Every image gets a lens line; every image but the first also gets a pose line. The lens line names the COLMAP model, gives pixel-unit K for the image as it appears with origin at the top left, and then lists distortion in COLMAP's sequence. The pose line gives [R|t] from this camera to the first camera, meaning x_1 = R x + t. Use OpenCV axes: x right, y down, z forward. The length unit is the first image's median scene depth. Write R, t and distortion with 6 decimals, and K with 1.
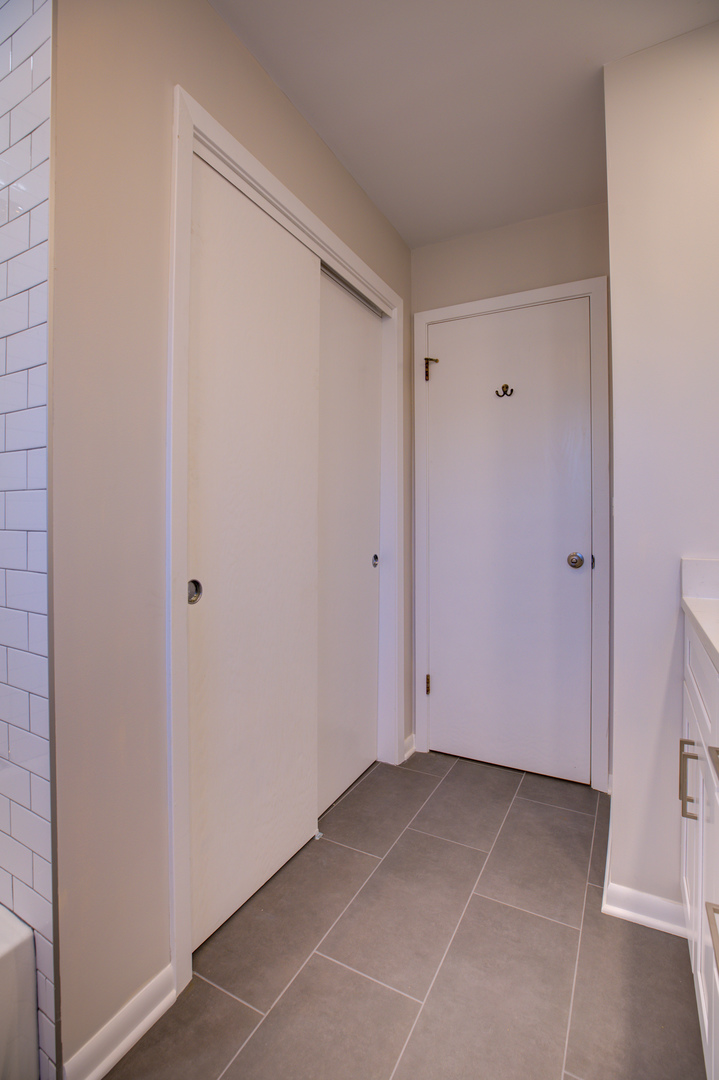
lens RADIAL K [[493.0, 0, 409.0], [0, 493.0, 513.2], [0, 0, 1]] dist [-0.025752, 0.003739]
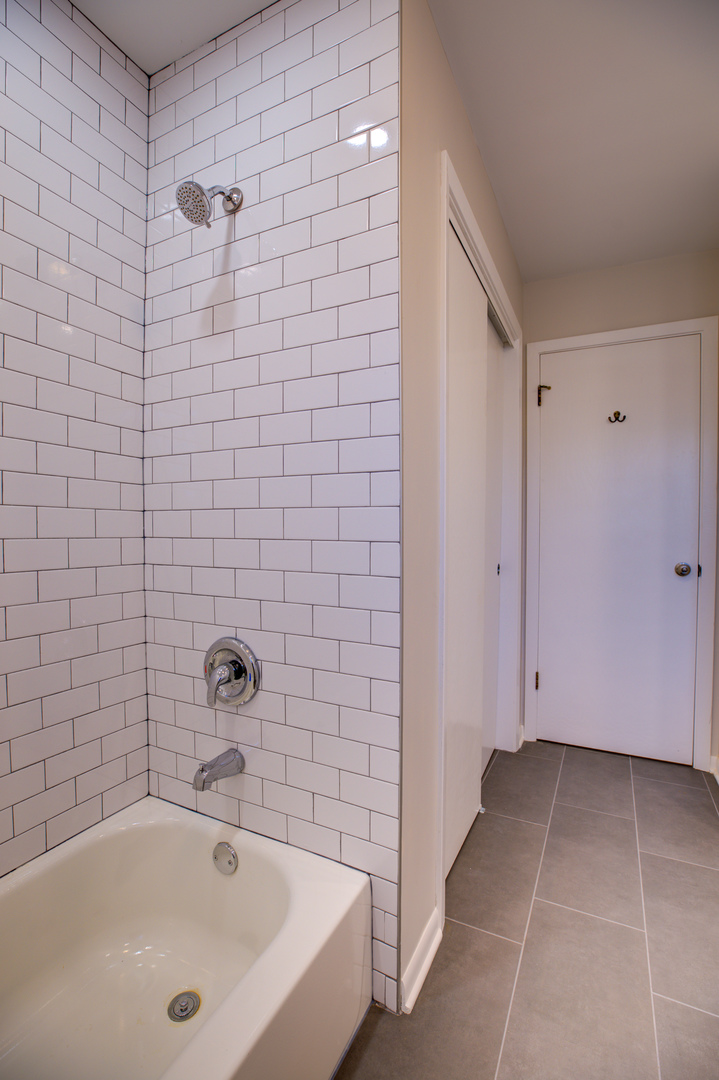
lens RADIAL K [[493.0, 0, 357.5], [0, 493.0, 540.0], [0, 0, 1]] dist [-0.025752, 0.003739]
pose [[0.999738, 0.002496, 0.022759, -0.439884], [-0.003187, 0.999534, 0.030370, -0.003568], [-0.022672, -0.030434, 0.999280, -0.102494]]
